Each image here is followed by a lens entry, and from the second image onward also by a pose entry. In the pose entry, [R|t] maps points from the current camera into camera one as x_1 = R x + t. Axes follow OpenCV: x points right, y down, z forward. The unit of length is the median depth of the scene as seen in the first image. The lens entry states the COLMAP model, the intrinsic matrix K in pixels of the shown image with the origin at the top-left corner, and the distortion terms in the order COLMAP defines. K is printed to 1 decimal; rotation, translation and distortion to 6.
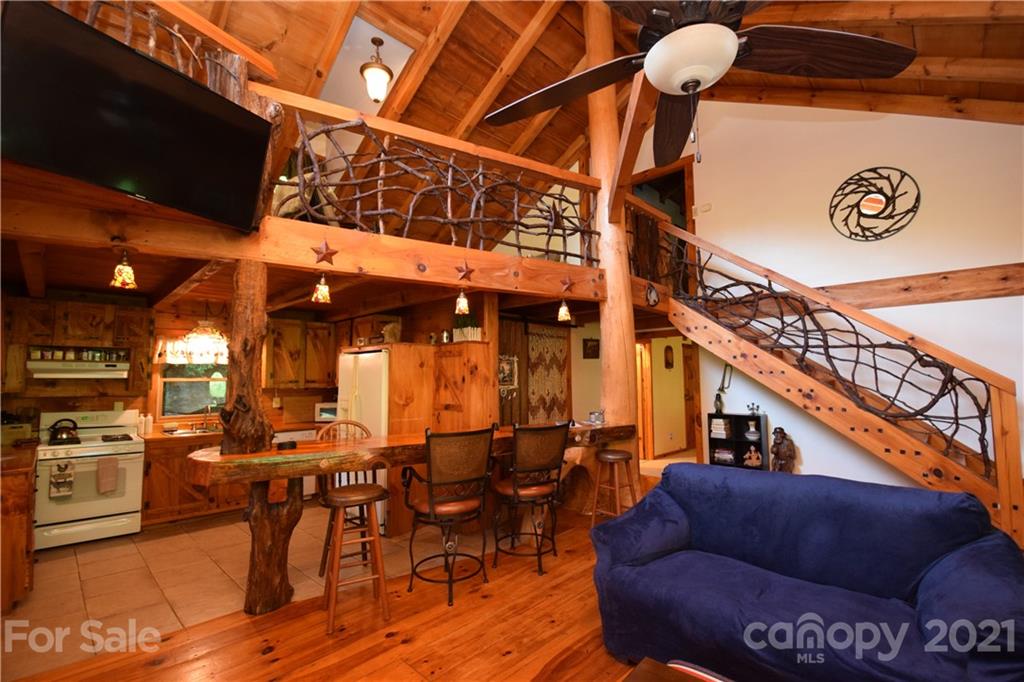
lens RADIAL K [[447.4, 0, 511.9], [0, 447.4, 343.9], [0, 0, 1]] dist [-0.002503, -0.011691]
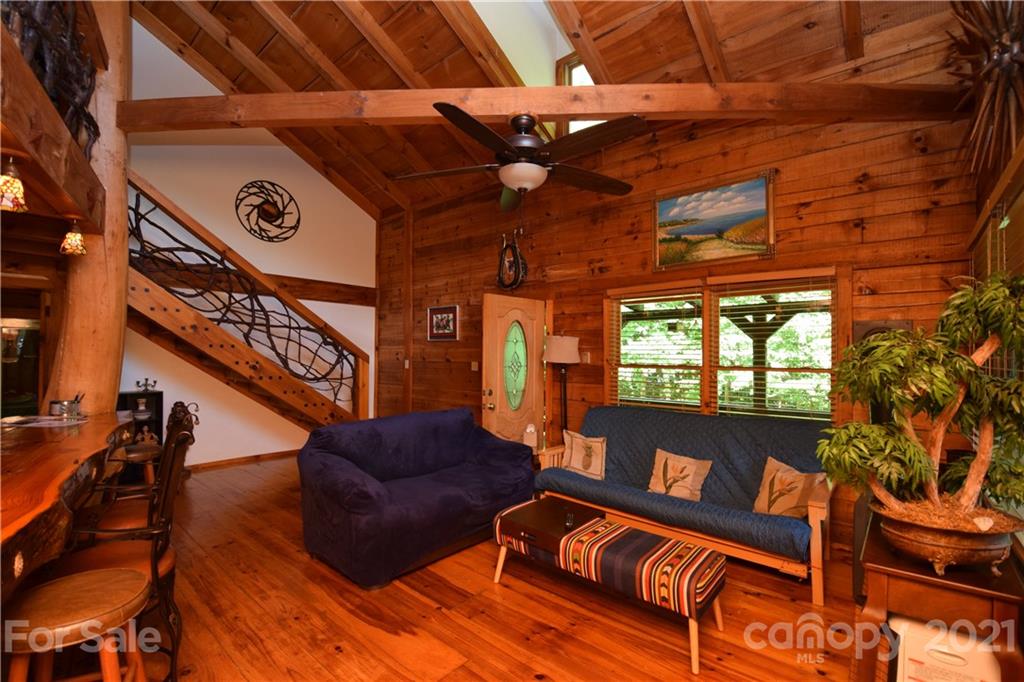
lens RADIAL K [[447.4, 0, 521.4], [0, 447.4, 348.6], [0, 0, 1]] dist [-0.002503, -0.011691]
pose [[-0.069580, 0.019149, 0.997393, -0.496863], [-0.082934, 0.996244, -0.024912, 0.039023], [-0.994123, -0.084451, -0.067730, 0.386413]]
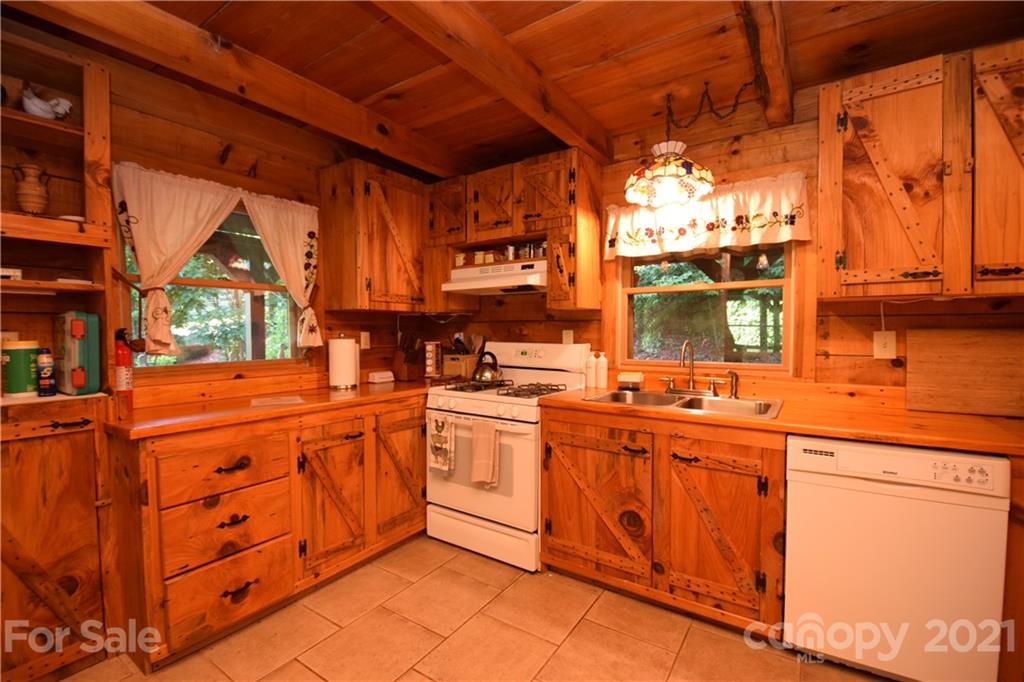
lens RADIAL K [[447.4, 0, 517.8], [0, 447.4, 342.2], [0, 0, 1]] dist [-0.002503, -0.011691]
pose [[0.170329, 0.030244, -0.984923, -0.313776], [0.077564, 0.996016, 0.043998, 0.120982], [0.982330, -0.083889, 0.167305, 0.870616]]
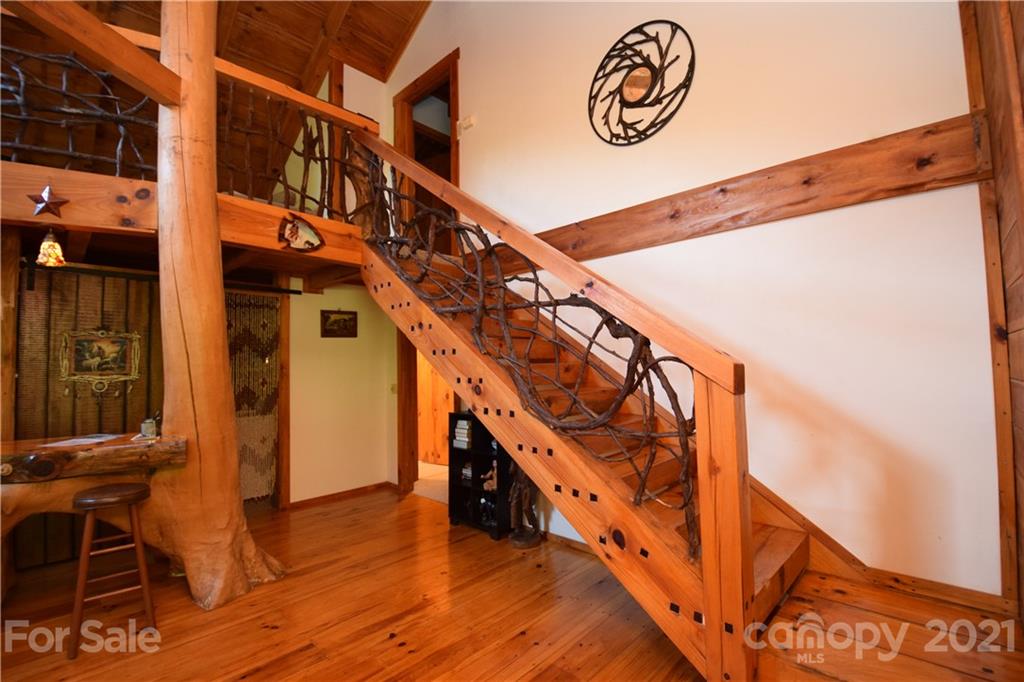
lens RADIAL K [[447.4, 0, 502.7], [0, 447.4, 345.6], [0, 0, 1]] dist [-0.002503, -0.011691]
pose [[0.999978, -0.006629, 0.000145, 0.670347], [0.006621, 0.999446, 0.032611, 0.036483], [-0.000361, -0.032610, 0.999468, 0.383975]]
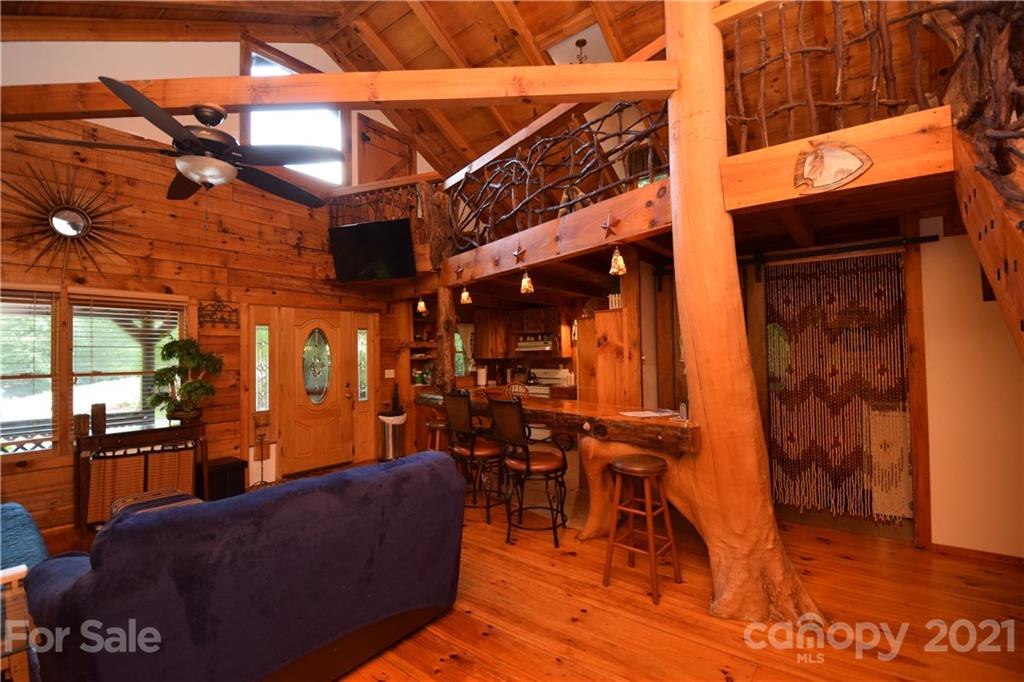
lens RADIAL K [[447.4, 0, 526.0], [0, 447.4, 344.5], [0, 0, 1]] dist [-0.002503, -0.011691]
pose [[0.123486, -0.014530, -0.992240, 0.802807], [0.093291, 0.995634, -0.002969, 0.051757], [0.987951, -0.092201, 0.124302, 0.700641]]
